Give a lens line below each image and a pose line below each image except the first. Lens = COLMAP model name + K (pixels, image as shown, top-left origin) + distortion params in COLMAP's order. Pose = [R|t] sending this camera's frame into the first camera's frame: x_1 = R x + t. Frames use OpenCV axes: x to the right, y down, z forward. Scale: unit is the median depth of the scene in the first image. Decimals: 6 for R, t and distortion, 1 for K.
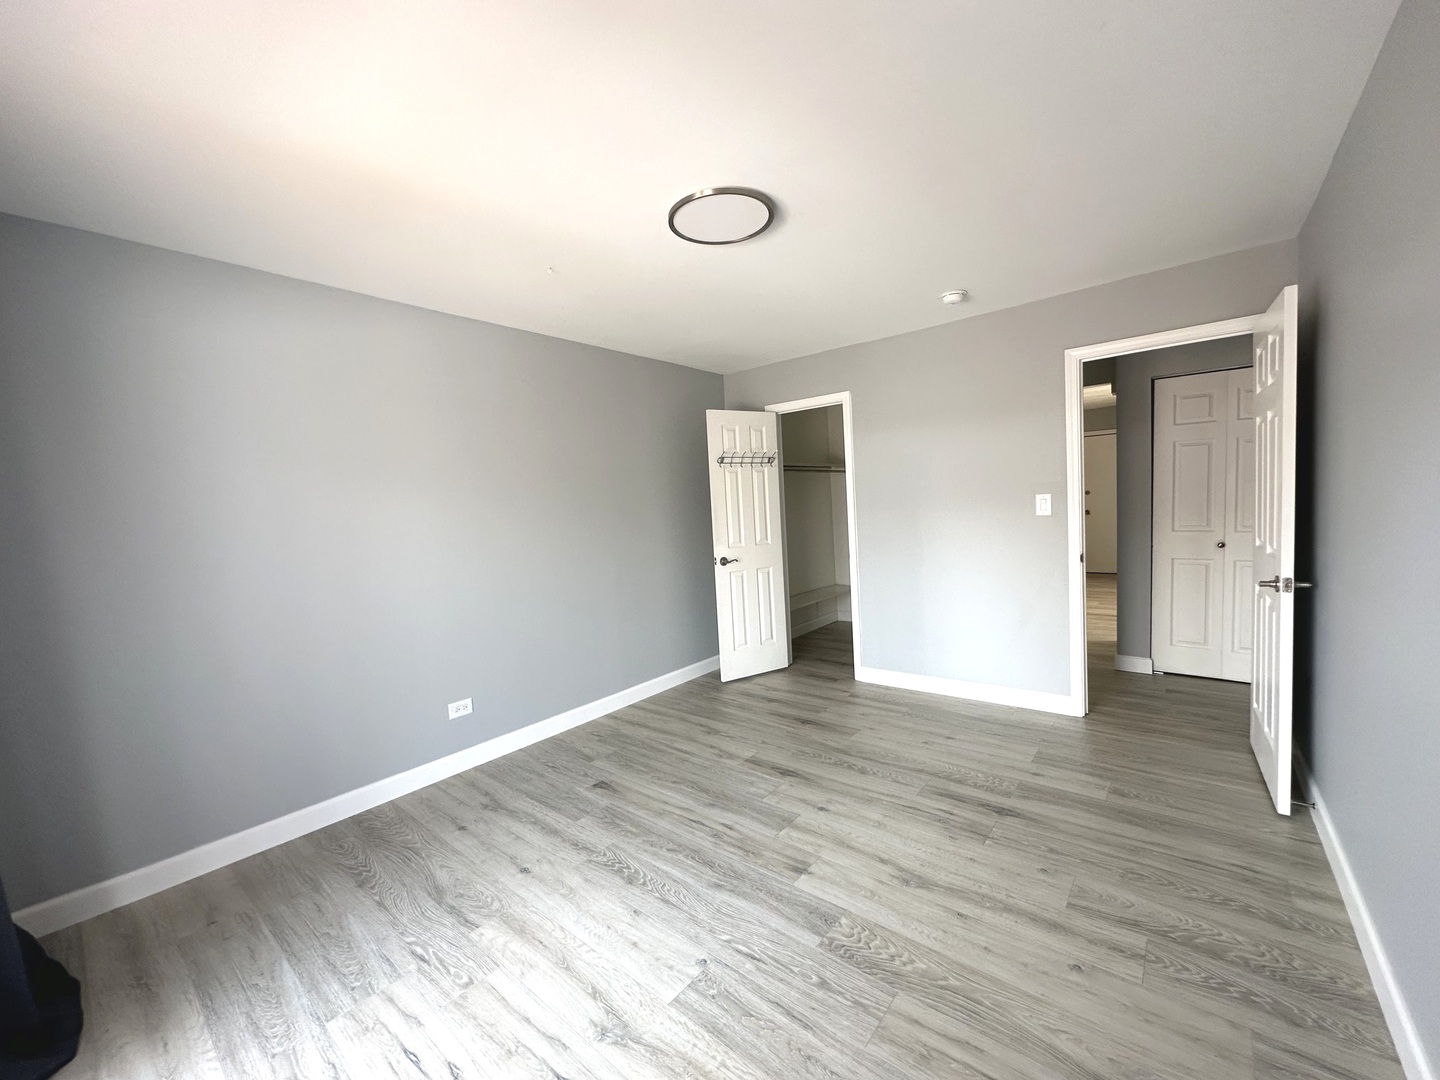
lens RADIAL K [[571.2, 0, 714.6], [0, 571.2, 548.3], [0, 0, 1]] dist [-0.004847, 0.000752]
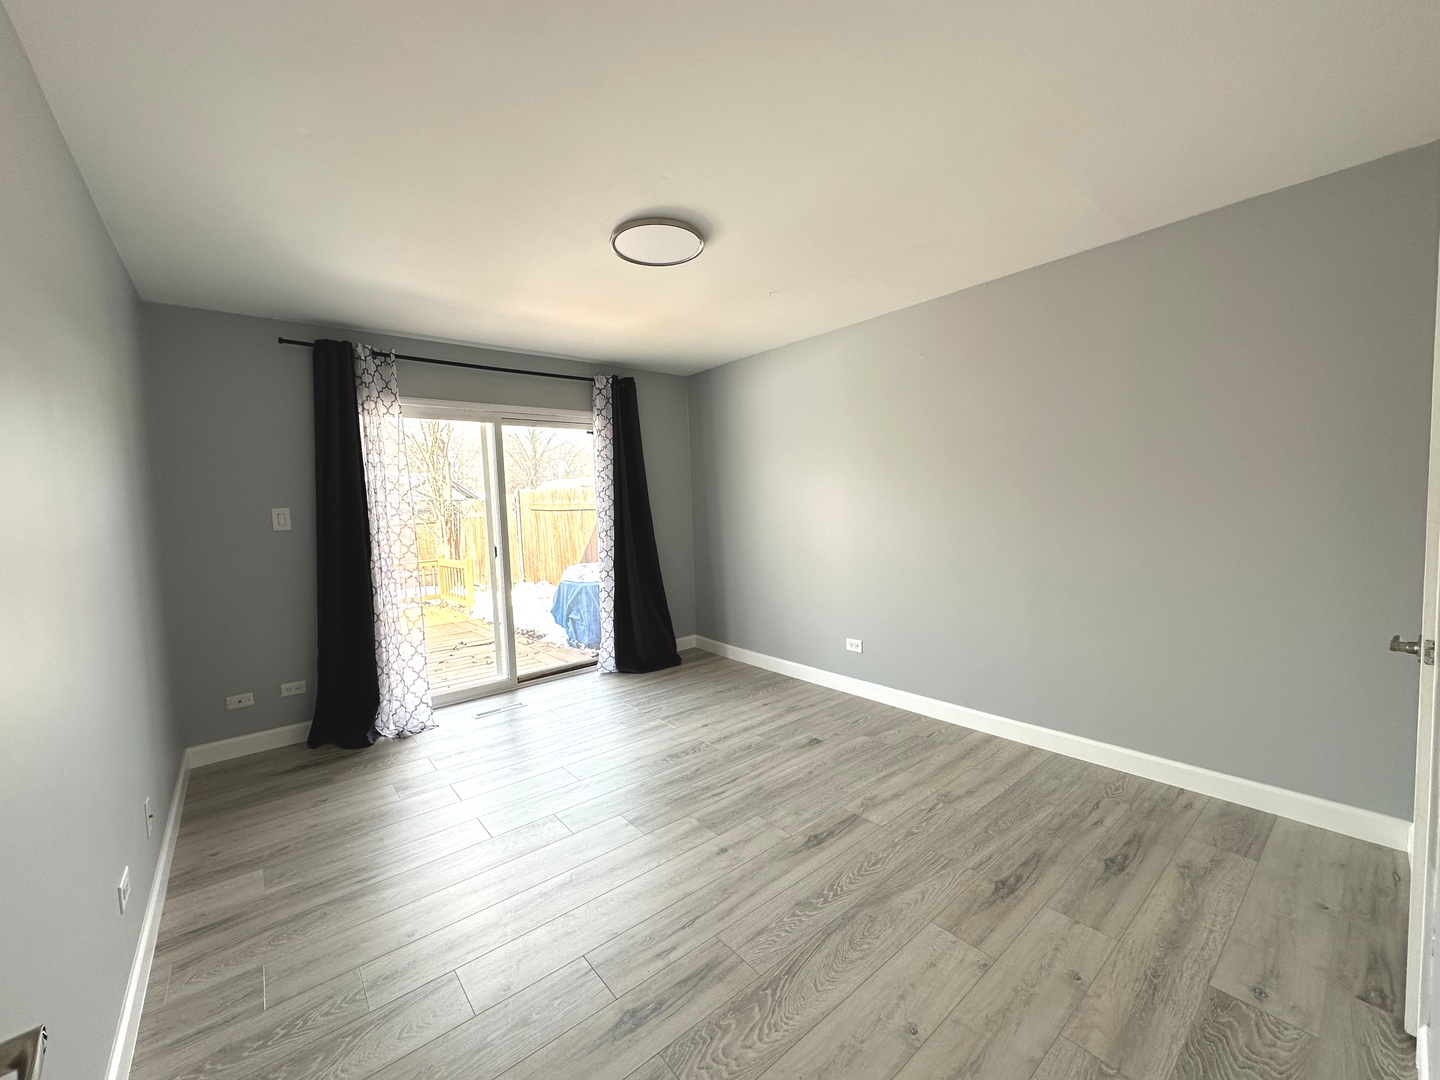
lens RADIAL K [[571.2, 0, 710.9], [0, 571.2, 539.8], [0, 0, 1]] dist [-0.004847, 0.000752]
pose [[-0.187717, 0.122535, -0.974550, 0.892994], [-0.030619, 0.990976, 0.130498, -0.109238], [0.981746, 0.054337, -0.182271, 1.023280]]
